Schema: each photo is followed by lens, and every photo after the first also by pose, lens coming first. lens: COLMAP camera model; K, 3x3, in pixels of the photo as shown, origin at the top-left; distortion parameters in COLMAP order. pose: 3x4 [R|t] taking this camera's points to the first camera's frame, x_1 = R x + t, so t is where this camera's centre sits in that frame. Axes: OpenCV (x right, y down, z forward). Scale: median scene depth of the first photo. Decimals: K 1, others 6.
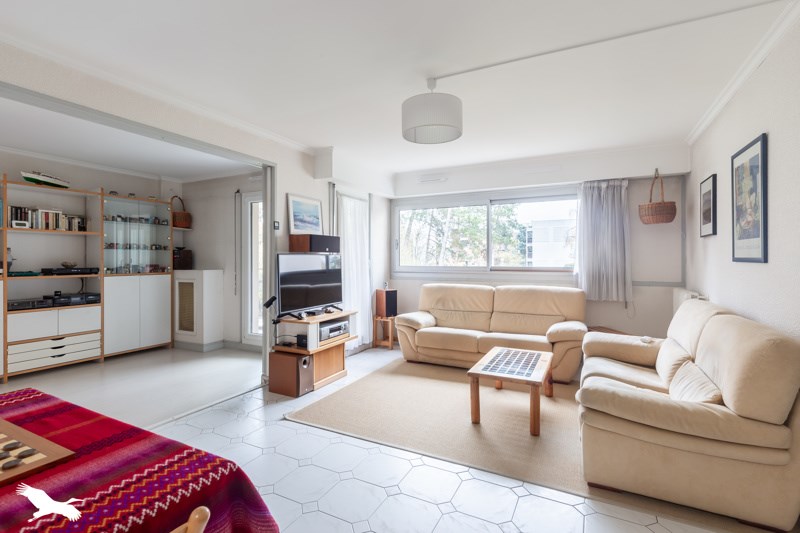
lens RADIAL K [[366.5, 0, 400.0], [0, 366.5, 266.5], [0, 0, 1]] dist [0.018547, 0.000126]
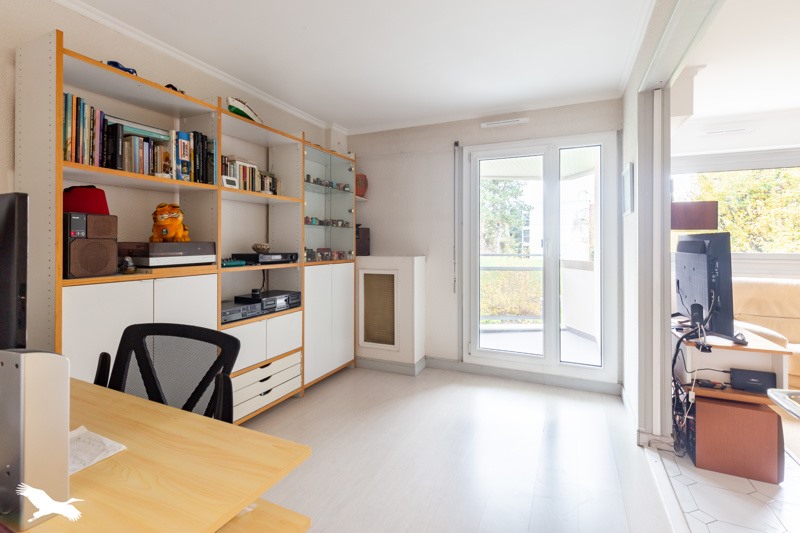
lens RADIAL K [[391.7, 0, 397.9], [0, 391.7, 247.1], [0, 0, 1]] dist [0.019049, -0.000012]
pose [[0.999201, 0.006061, 0.039513, -0.606832], [-0.005752, 0.999952, -0.007935, -0.002103], [-0.039559, 0.007702, 0.999188, 0.272016]]
